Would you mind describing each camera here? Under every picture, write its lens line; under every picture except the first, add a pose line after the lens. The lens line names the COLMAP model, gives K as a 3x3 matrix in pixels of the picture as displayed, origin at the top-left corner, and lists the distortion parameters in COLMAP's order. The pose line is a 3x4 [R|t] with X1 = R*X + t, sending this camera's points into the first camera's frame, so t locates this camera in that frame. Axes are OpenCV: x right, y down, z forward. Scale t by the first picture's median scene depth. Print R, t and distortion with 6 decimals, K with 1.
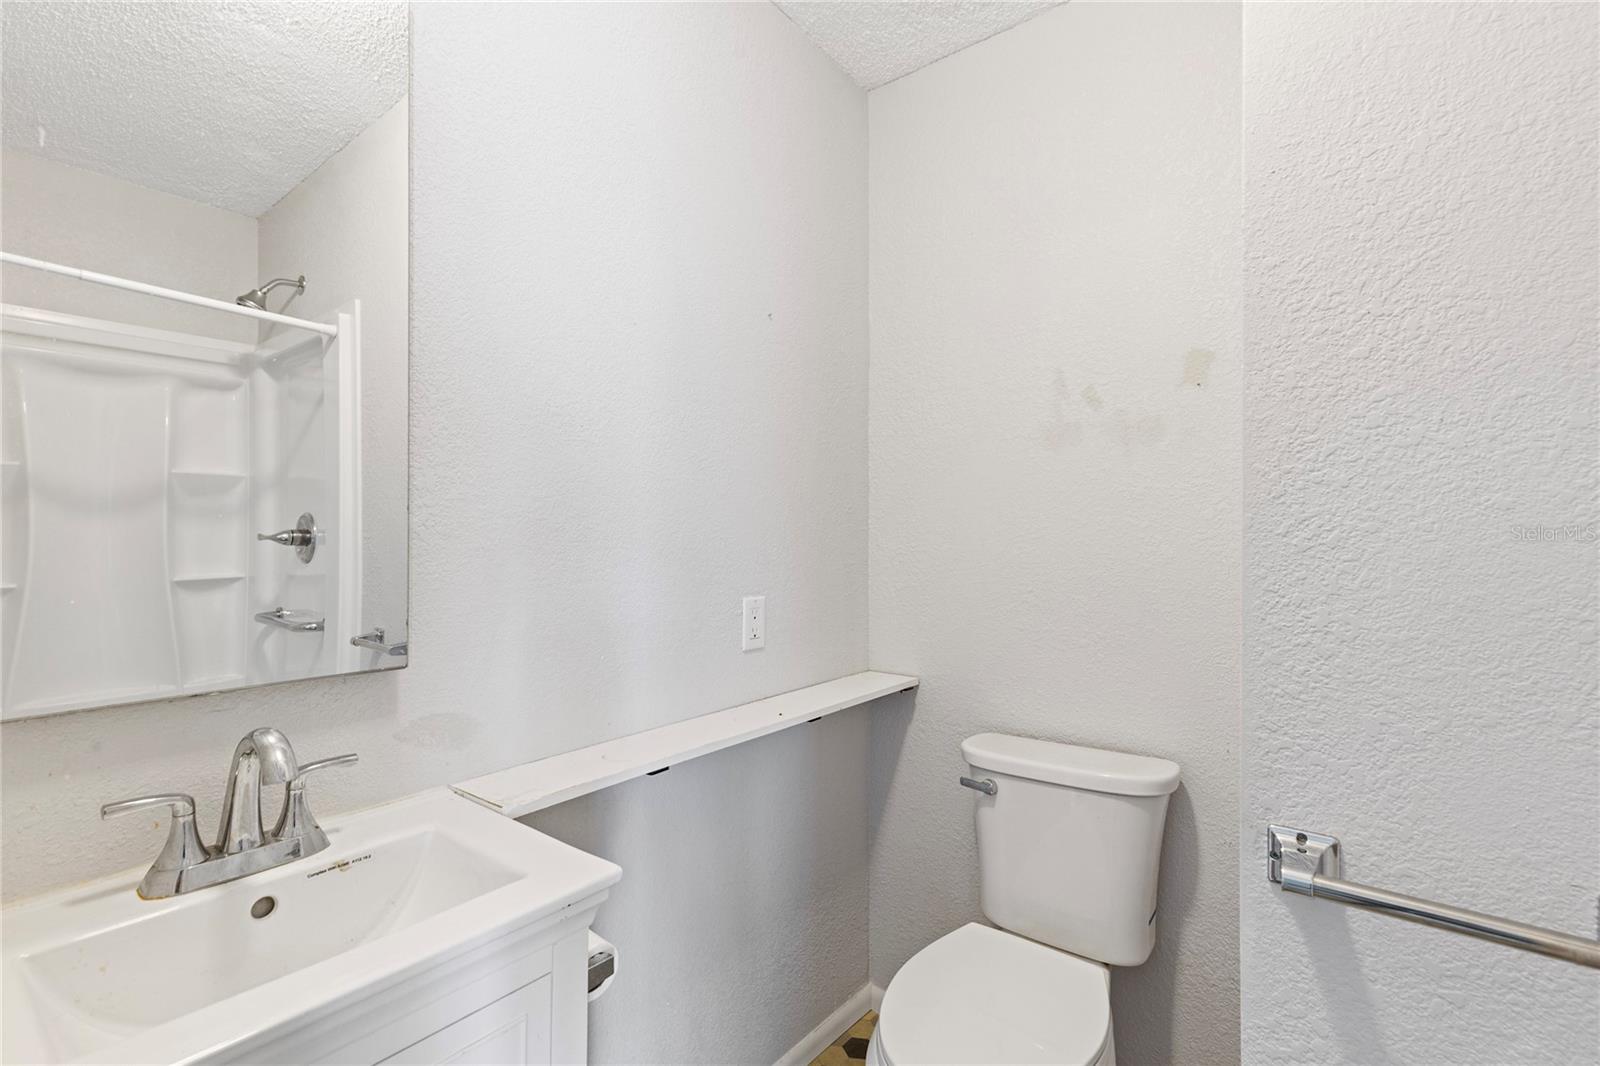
lens RADIAL K [[737.1, 0, 797.5], [0, 737.1, 536.2], [0, 0, 1]] dist [0.011785, -0.000376]
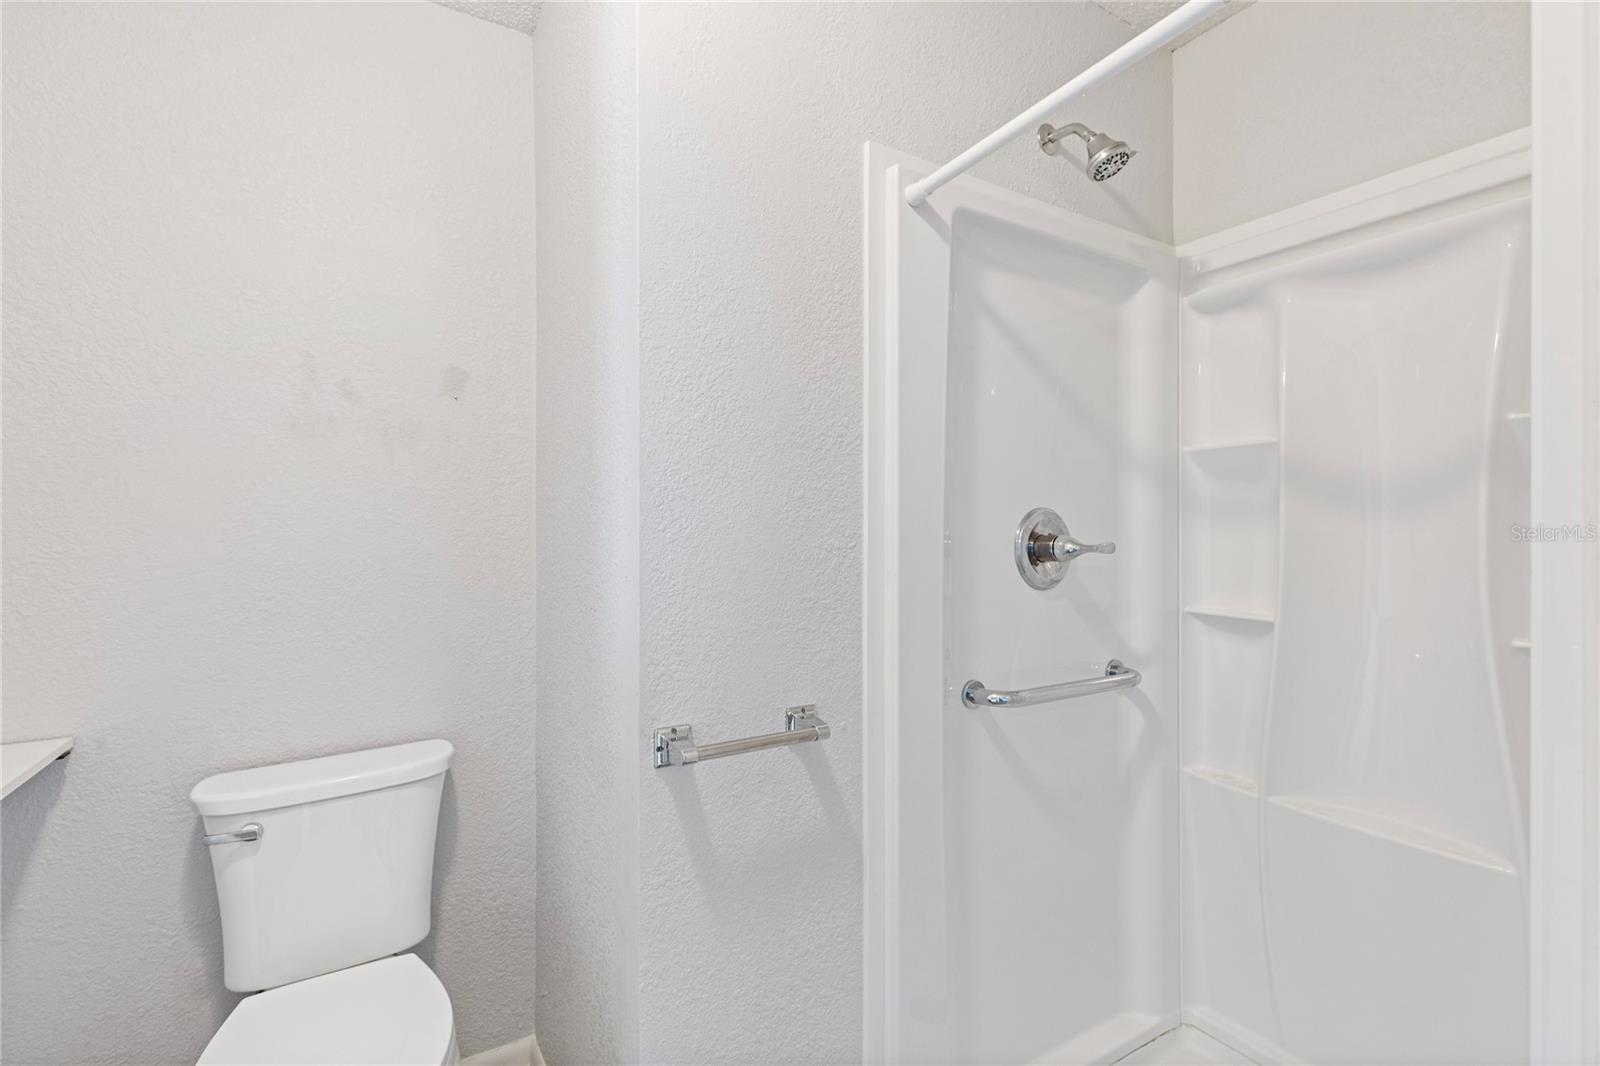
lens RADIAL K [[726.3, 0, 801.3], [0, 726.3, 531.6], [0, 0, 1]] dist [0.006589, -0.000084]
pose [[0.351333, -0.008147, 0.936215, -0.319830], [0.009603, 0.999941, 0.005098, -0.002811], [-0.936201, 0.007199, 0.351390, 0.121785]]
